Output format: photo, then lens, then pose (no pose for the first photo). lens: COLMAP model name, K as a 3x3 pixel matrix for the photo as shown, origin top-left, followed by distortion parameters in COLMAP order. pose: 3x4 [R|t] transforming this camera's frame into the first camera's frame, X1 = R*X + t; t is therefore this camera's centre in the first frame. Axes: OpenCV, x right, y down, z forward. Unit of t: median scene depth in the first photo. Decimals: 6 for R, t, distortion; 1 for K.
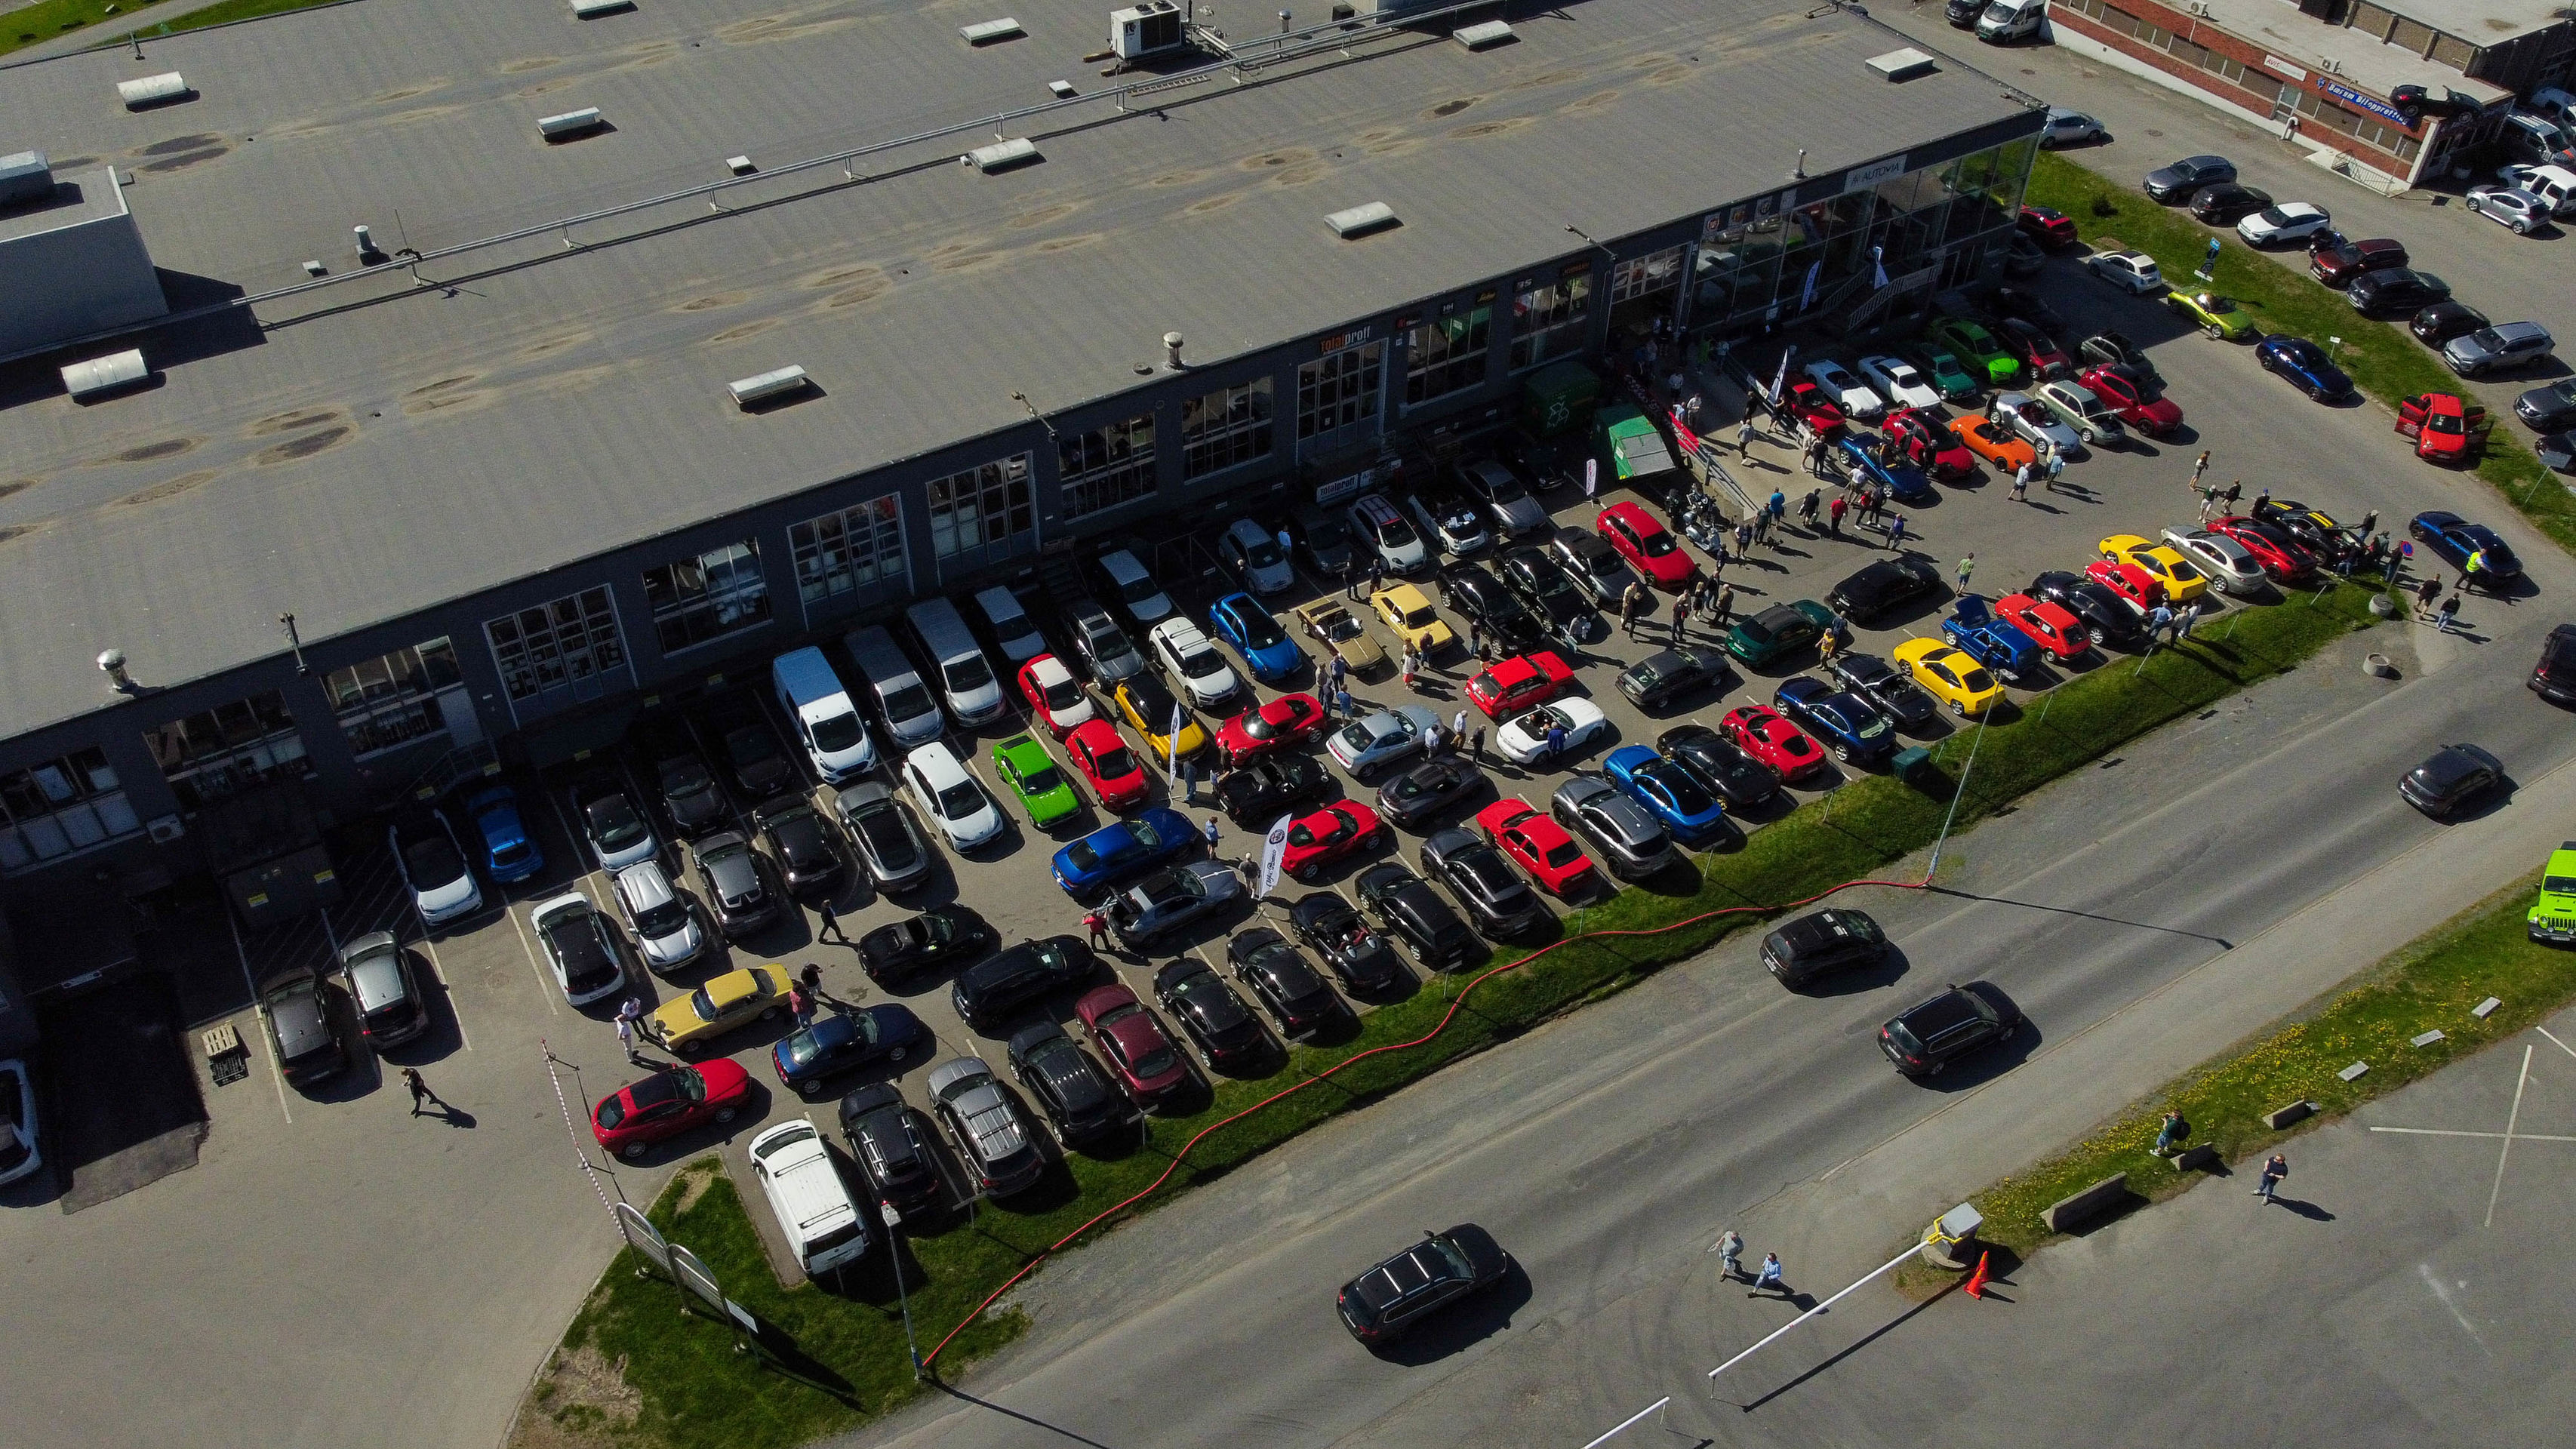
lens RADIAL K [[1960.7, 0, 1275.3], [0, 1960.7, 731.1], [0, 0, 1]] dist [0.000083, -0.006109]
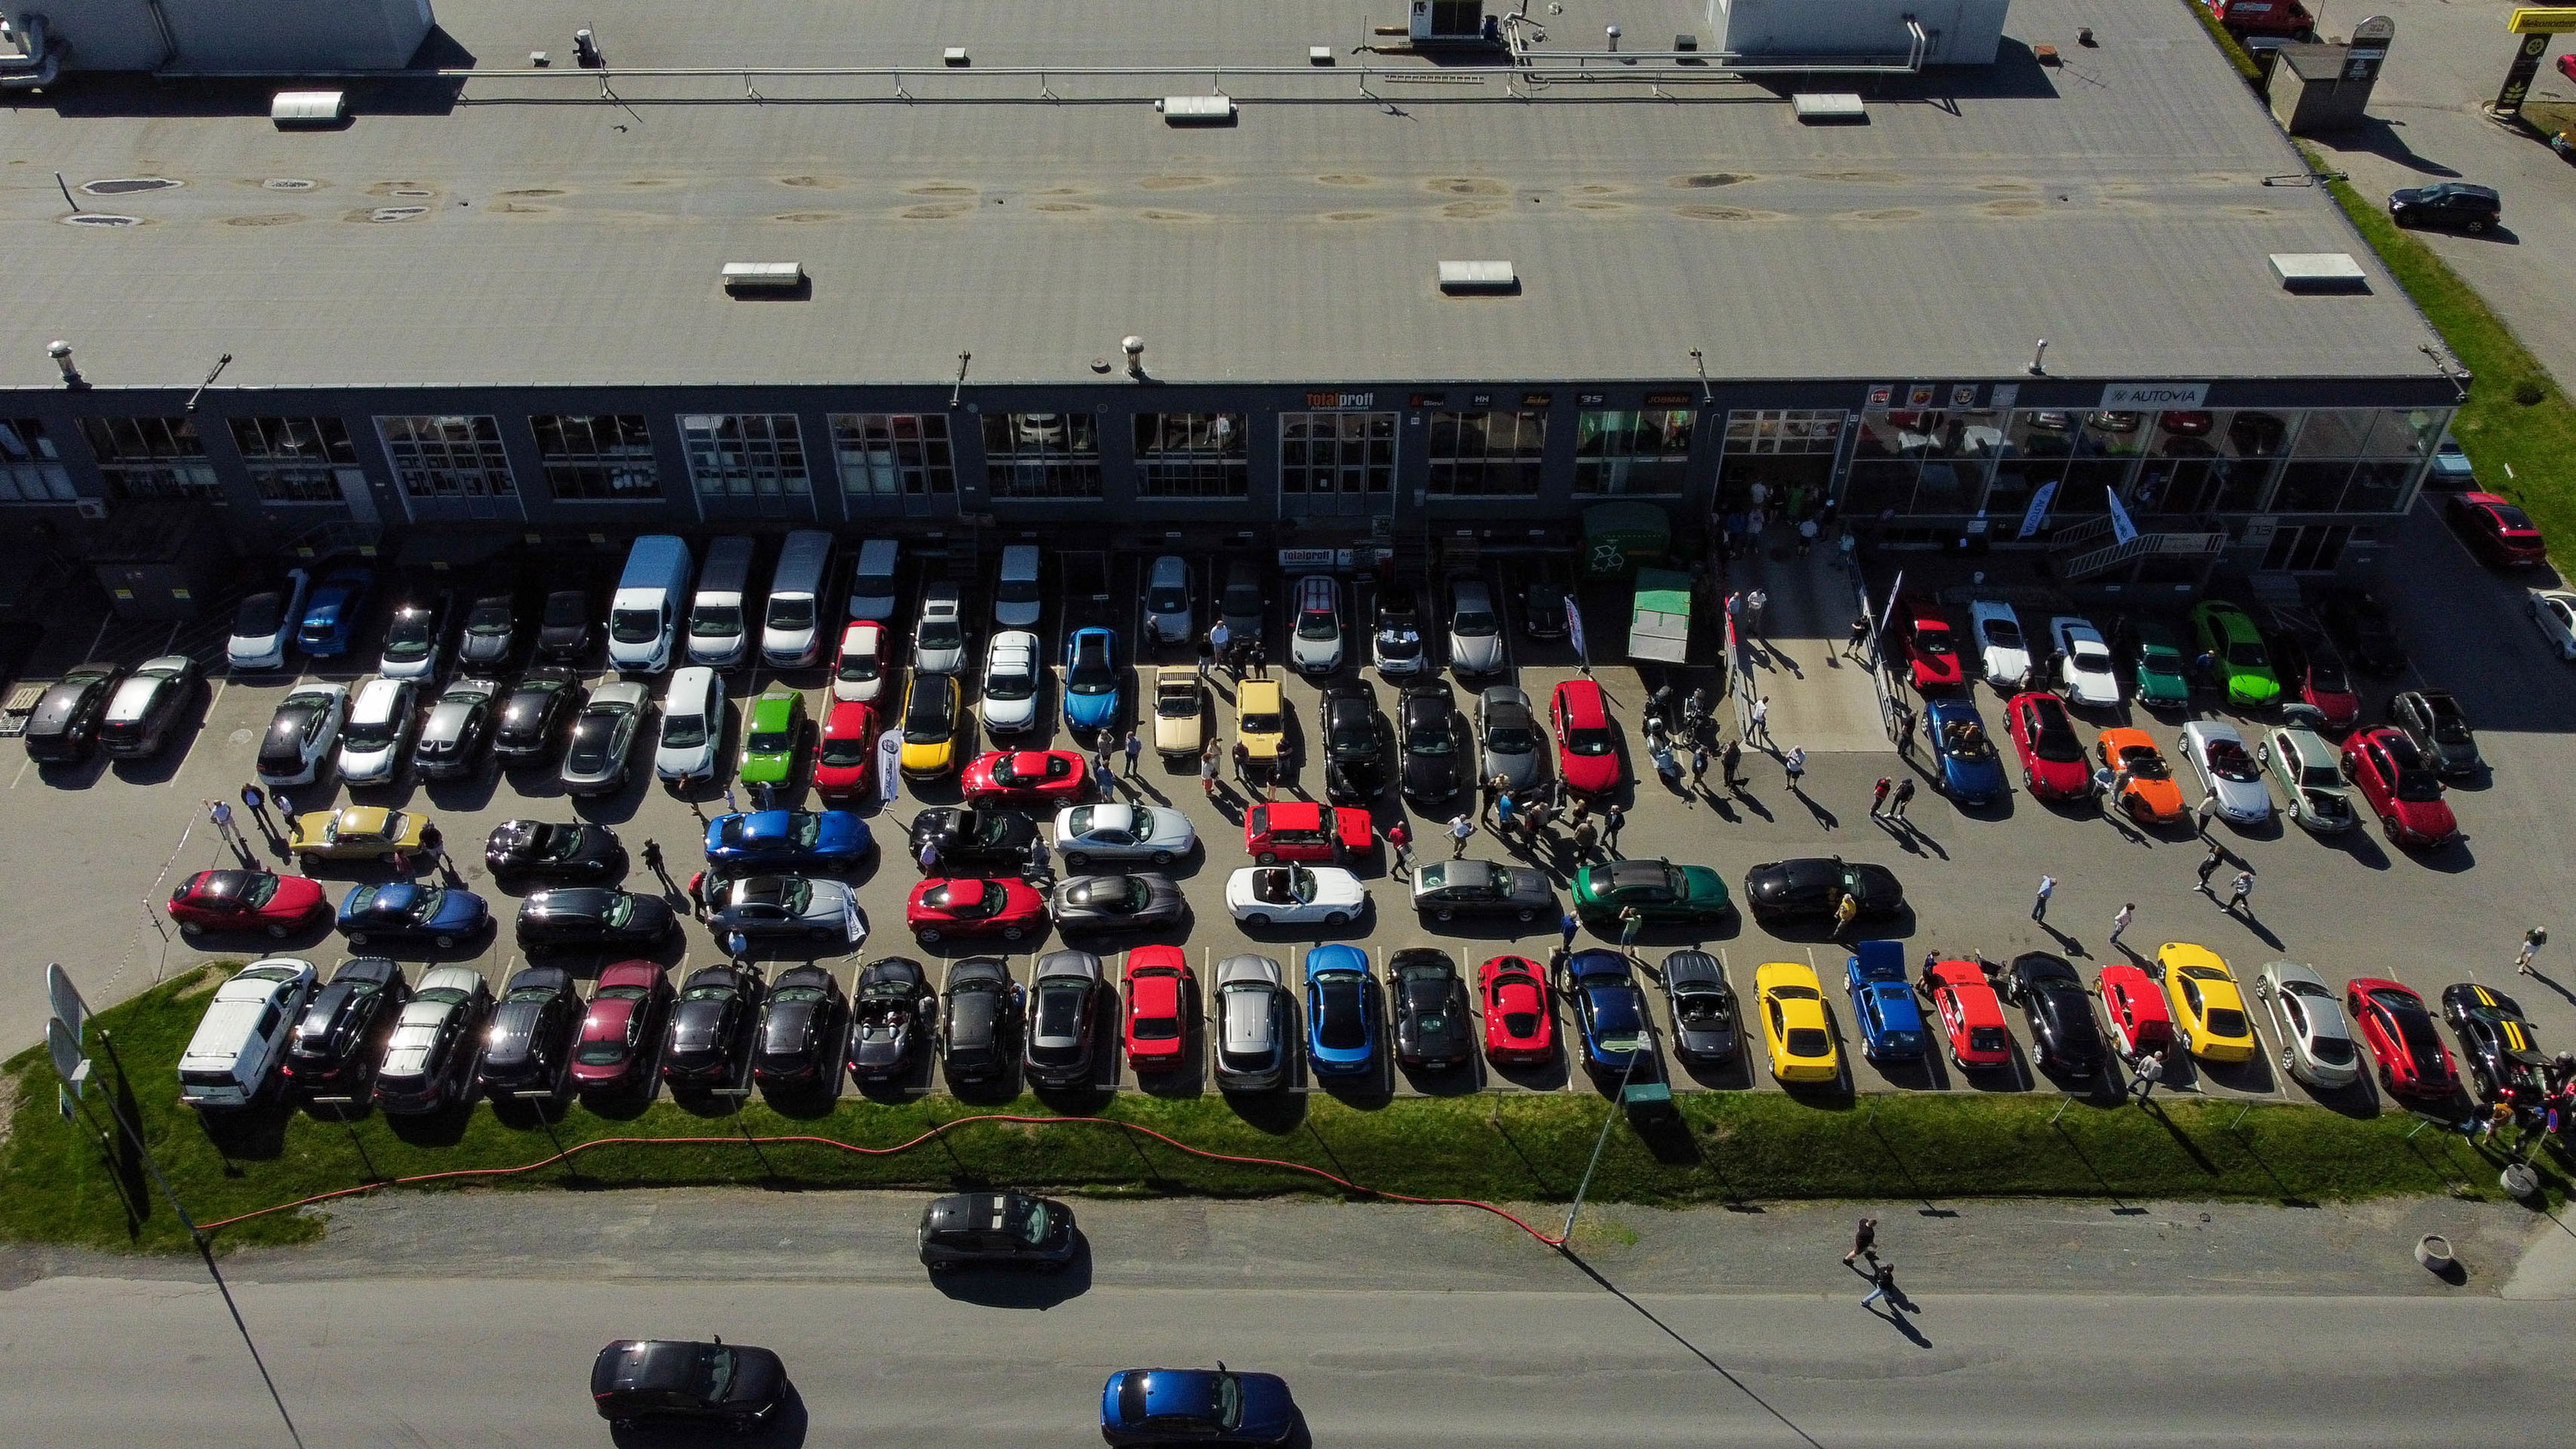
lens RADIAL K [[2039.5, 0, 1279.9], [0, 2039.5, 731.0], [0, 0, 1]] dist [0.001985, -0.007512]
pose [[0.861828, 0.347083, -0.369844, 0.367056], [-0.336528, 0.936867, 0.095017, -0.125730], [0.379474, 0.042575, 0.924222, 0.134396]]
